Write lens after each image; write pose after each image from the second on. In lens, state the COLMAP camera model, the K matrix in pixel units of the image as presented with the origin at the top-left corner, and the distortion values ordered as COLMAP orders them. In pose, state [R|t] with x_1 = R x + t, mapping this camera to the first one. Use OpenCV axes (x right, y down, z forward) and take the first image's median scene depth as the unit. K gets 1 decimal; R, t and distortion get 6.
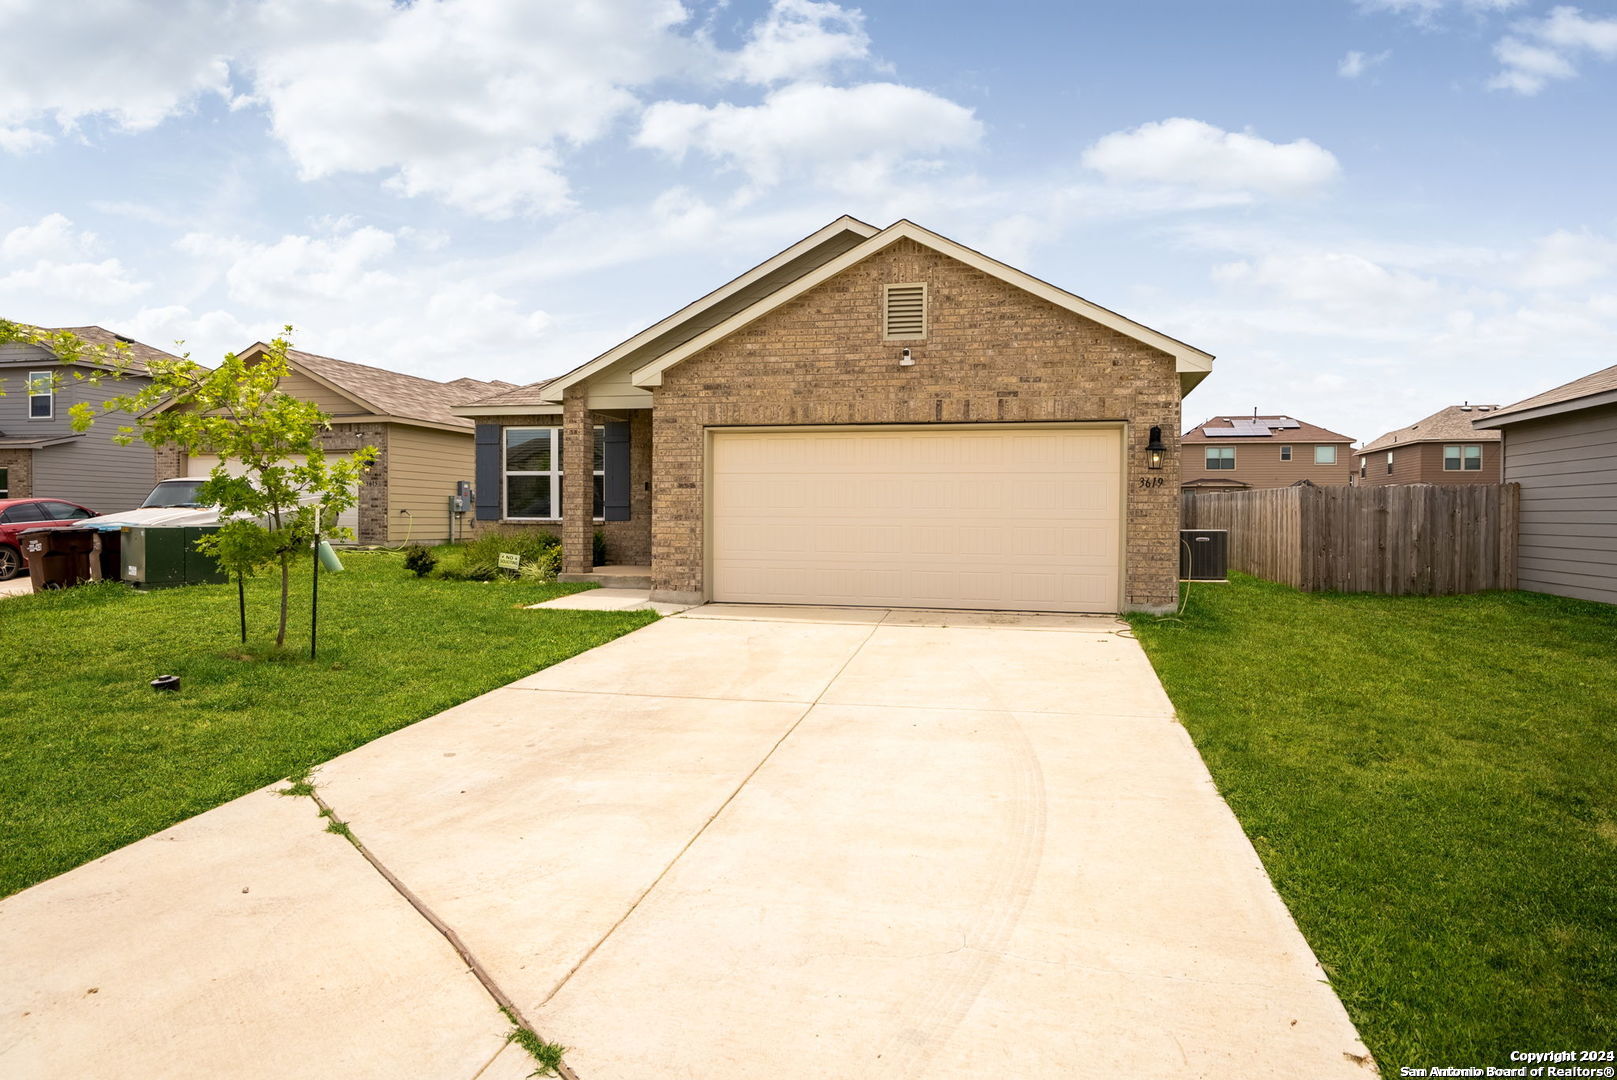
lens RADIAL K [[751.1, 0, 798.3], [0, 751.1, 529.7], [0, 0, 1]] dist [-0.000167, 0.001017]
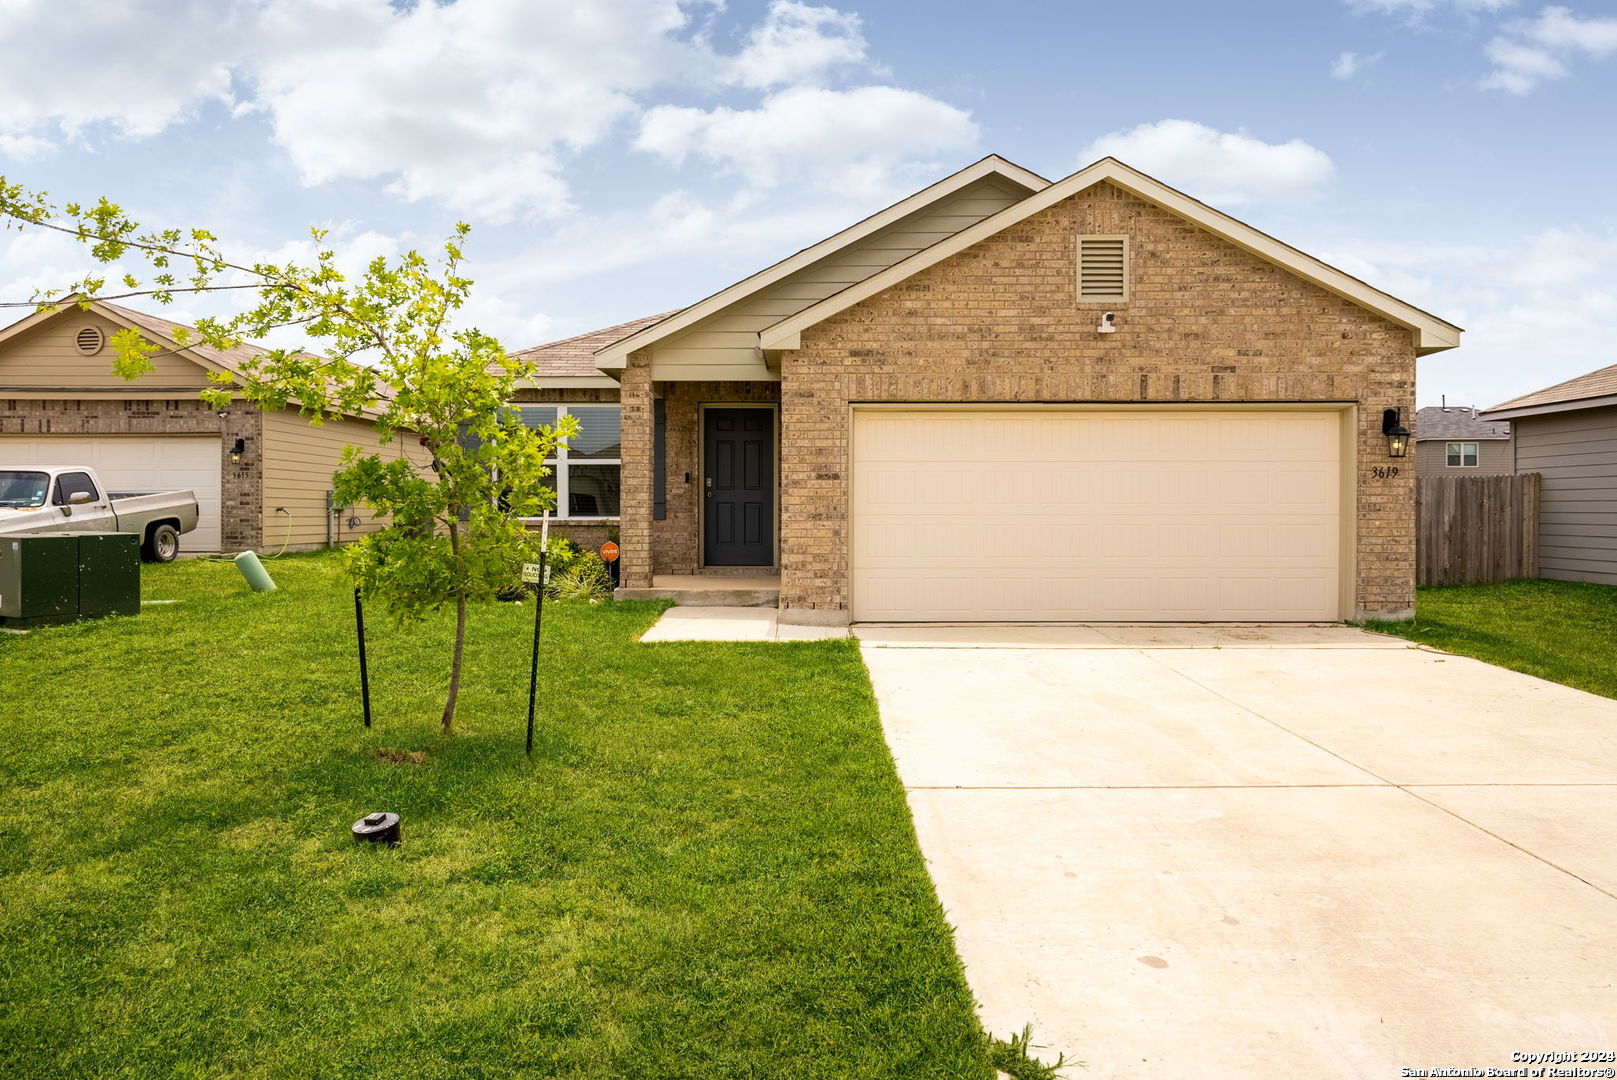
lens RADIAL K [[788.5, 0, 808.1], [0, 788.5, 512.7], [0, 0, 1]] dist [-0.002052, -0.000233]
pose [[0.984886, -0.008752, 0.172981, -0.325875], [0.011191, 0.999851, -0.013132, -0.010104], [-0.172840, 0.014870, 0.984838, 0.190059]]
